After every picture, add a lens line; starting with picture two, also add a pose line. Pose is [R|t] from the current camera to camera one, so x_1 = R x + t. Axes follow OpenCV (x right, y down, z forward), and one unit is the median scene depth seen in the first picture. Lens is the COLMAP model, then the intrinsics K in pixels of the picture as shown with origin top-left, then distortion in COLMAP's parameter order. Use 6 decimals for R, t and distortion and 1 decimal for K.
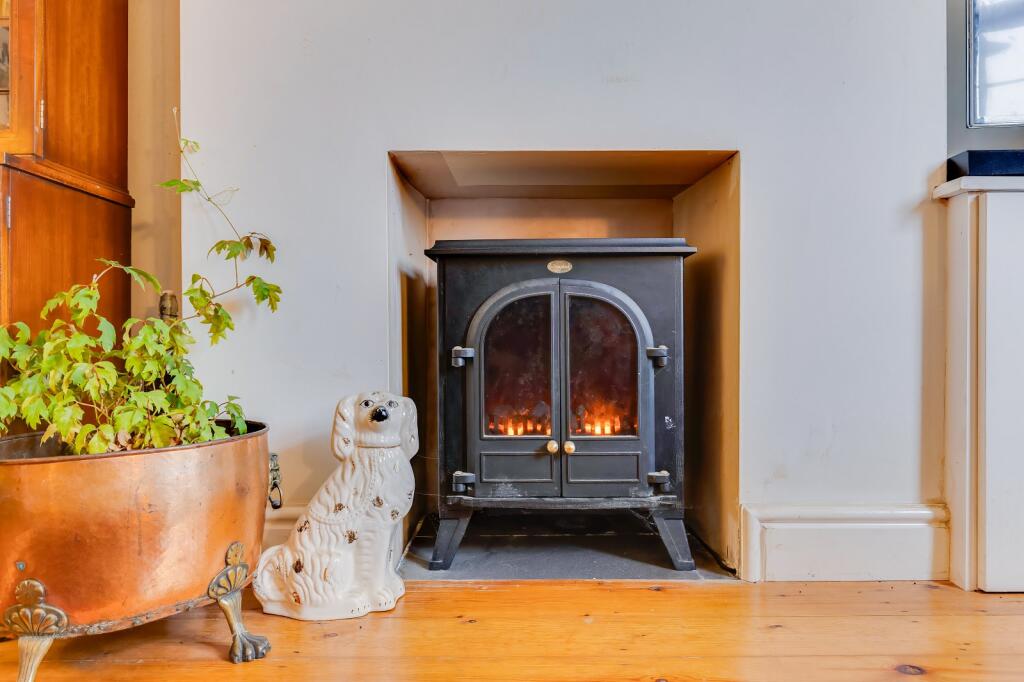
lens RADIAL K [[687.3, 0, 513.4], [0, 687.3, 337.5], [0, 0, 1]] dist [0.002925, -0.000282]
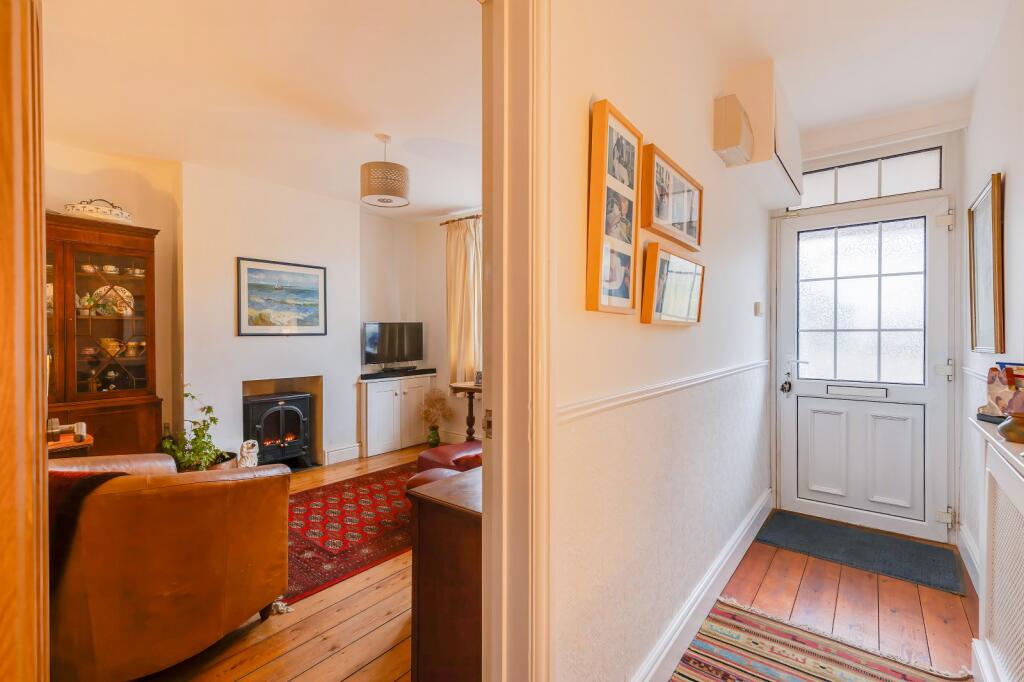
lens RADIAL K [[465.9, 0, 514.7], [0, 465.9, 340.1], [0, 0, 1]] dist [0.004467, 0.000139]
pose [[0.614475, -0.007481, 0.788900, -1.386791], [0.005355, 0.999972, 0.005311, -0.524434], [-0.788918, 0.000961, 0.614498, -2.014069]]
